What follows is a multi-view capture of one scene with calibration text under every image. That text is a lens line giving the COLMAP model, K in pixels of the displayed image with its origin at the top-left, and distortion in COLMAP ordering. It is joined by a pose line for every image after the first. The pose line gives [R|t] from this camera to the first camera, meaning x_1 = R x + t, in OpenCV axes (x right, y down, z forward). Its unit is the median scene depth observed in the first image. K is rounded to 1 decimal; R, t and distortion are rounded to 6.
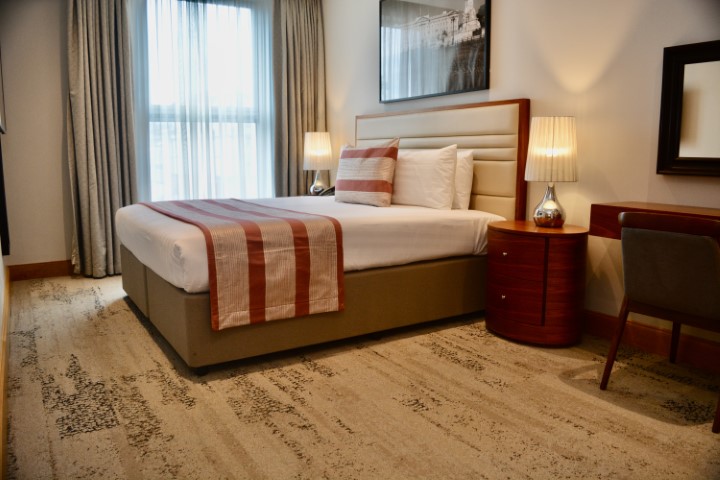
lens RADIAL K [[557.9, 0, 362.7], [0, 557.9, 239.7], [0, 0, 1]] dist [-0.096874, 0.021458]
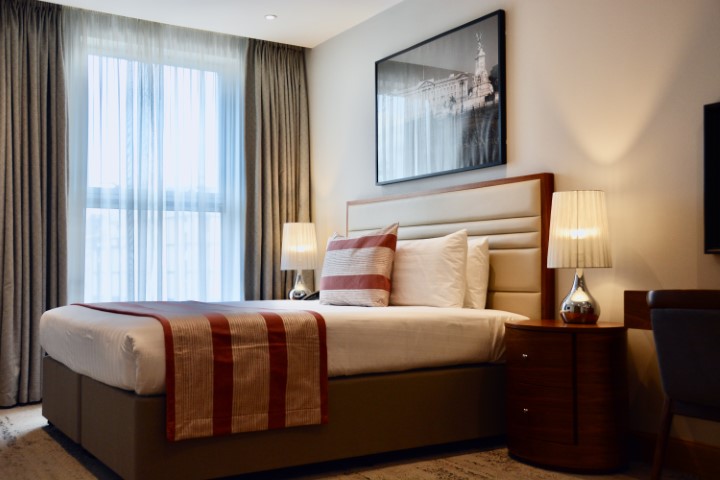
lens RADIAL K [[781.5, 0, 361.0], [0, 781.5, 251.7], [0, 0, 1]] dist [0.020040, 0.000000]
pose [[0.999989, -0.003201, -0.003560, 0.017728], [0.002527, 0.984528, -0.175211, 0.071554], [0.004066, 0.175200, 0.984525, -0.155754]]
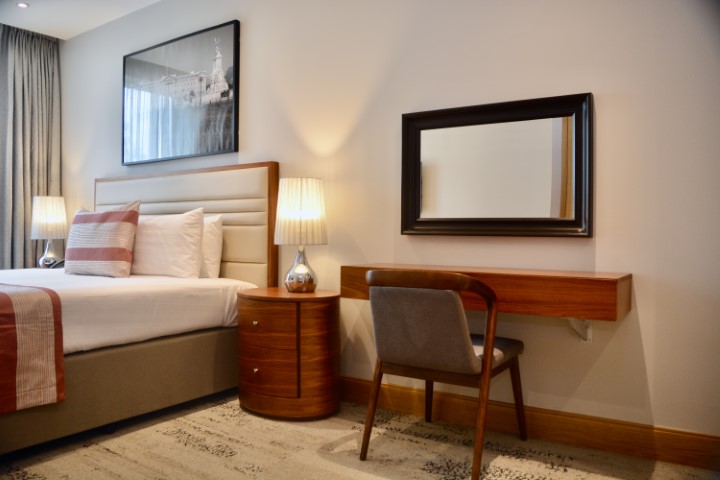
lens RADIAL K [[557.9, 0, 360.7], [0, 557.9, 240.9], [0, 0, 1]] dist [-0.096874, 0.021458]
pose [[0.916335, -0.001409, 0.400409, 0.044019], [0.055182, 0.990896, -0.122798, 0.012755], [-0.396591, 0.134620, 0.908071, 0.066928]]
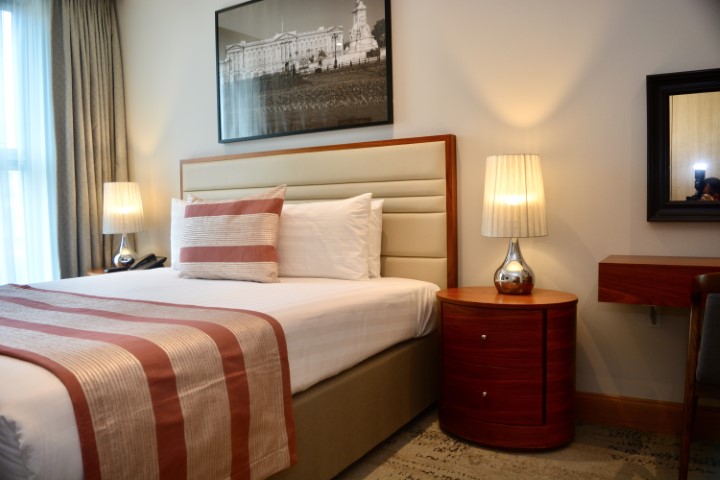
lens RADIAL K [[557.9, 0, 357.9], [0, 557.9, 240.1], [0, 0, 1]] dist [-0.096874, 0.021458]
pose [[0.896716, -0.047358, 0.440066, -0.204061], [0.089430, 0.993139, -0.075352, -0.057897], [-0.433479, 0.106924, 0.894798, 0.370352]]
